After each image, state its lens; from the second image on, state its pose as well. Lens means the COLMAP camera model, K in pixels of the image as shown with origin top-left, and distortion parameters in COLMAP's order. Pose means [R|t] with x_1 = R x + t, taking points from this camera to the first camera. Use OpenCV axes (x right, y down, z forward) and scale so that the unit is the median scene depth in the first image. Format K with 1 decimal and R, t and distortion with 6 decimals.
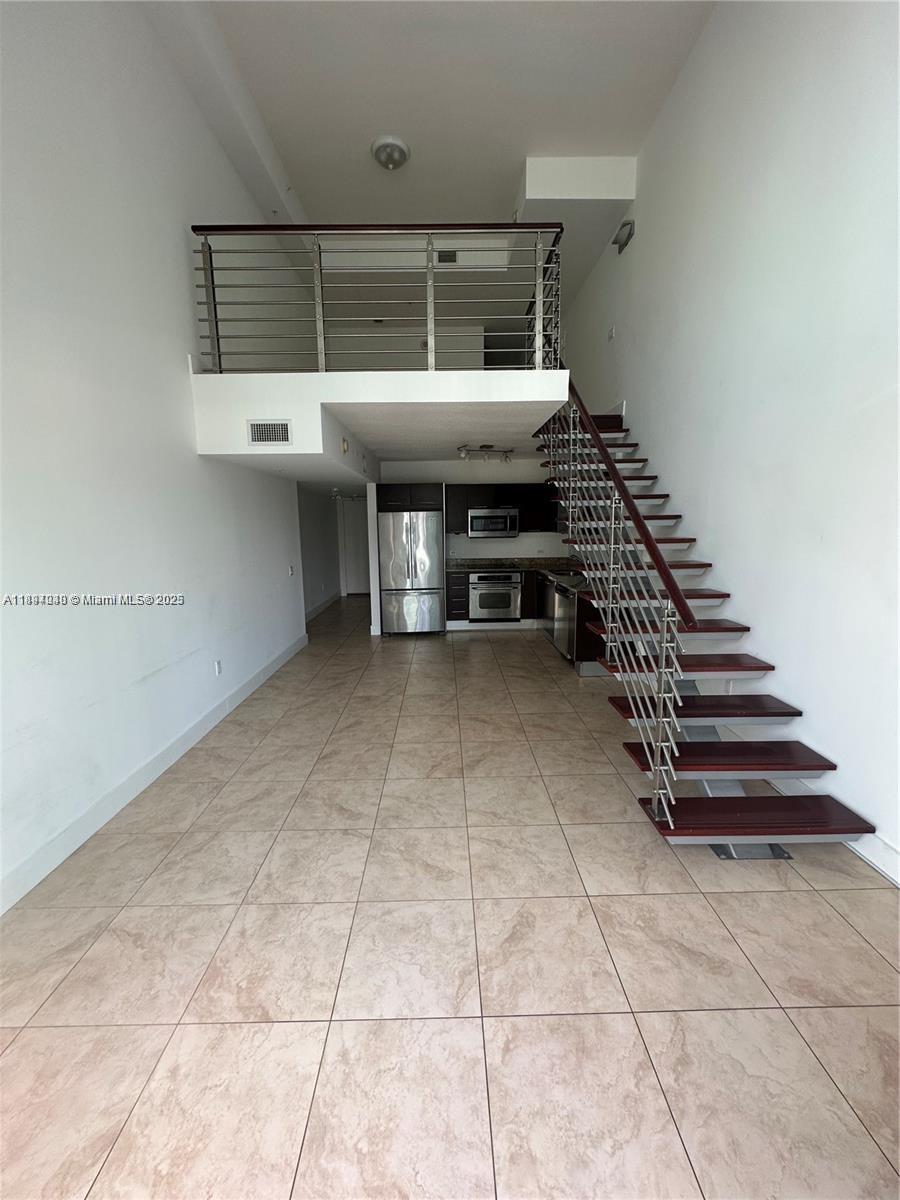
lens RADIAL K [[481.4, 0, 449.7], [0, 481.4, 599.2], [0, 0, 1]] dist [0.001660, 0.000359]
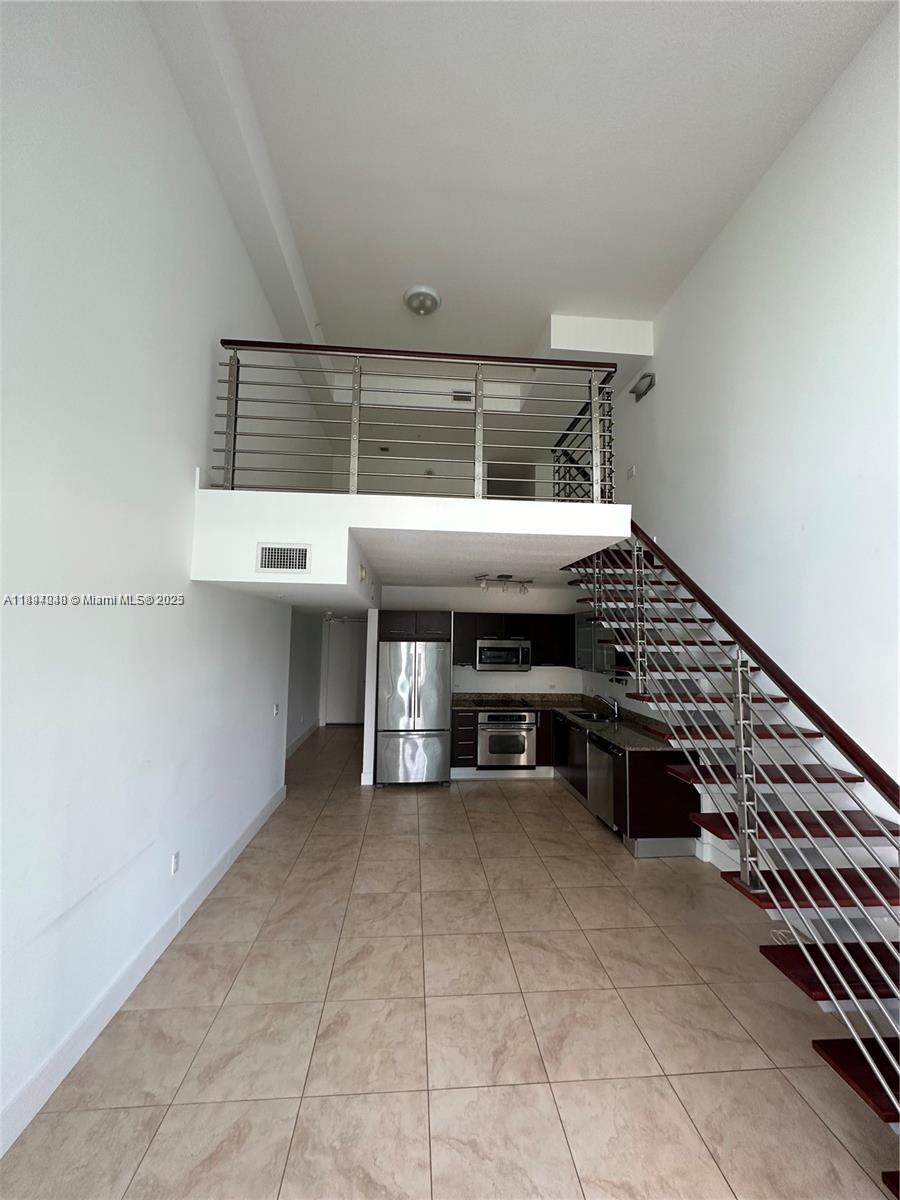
lens RADIAL K [[481.4, 0, 450.8], [0, 481.4, 600.4], [0, 0, 1]] dist [0.001660, 0.000359]
pose [[0.997463, 0.033299, 0.062921, -0.121634], [-0.017707, 0.972130, -0.233773, -0.076761], [-0.068952, 0.232065, 0.970253, 0.171275]]
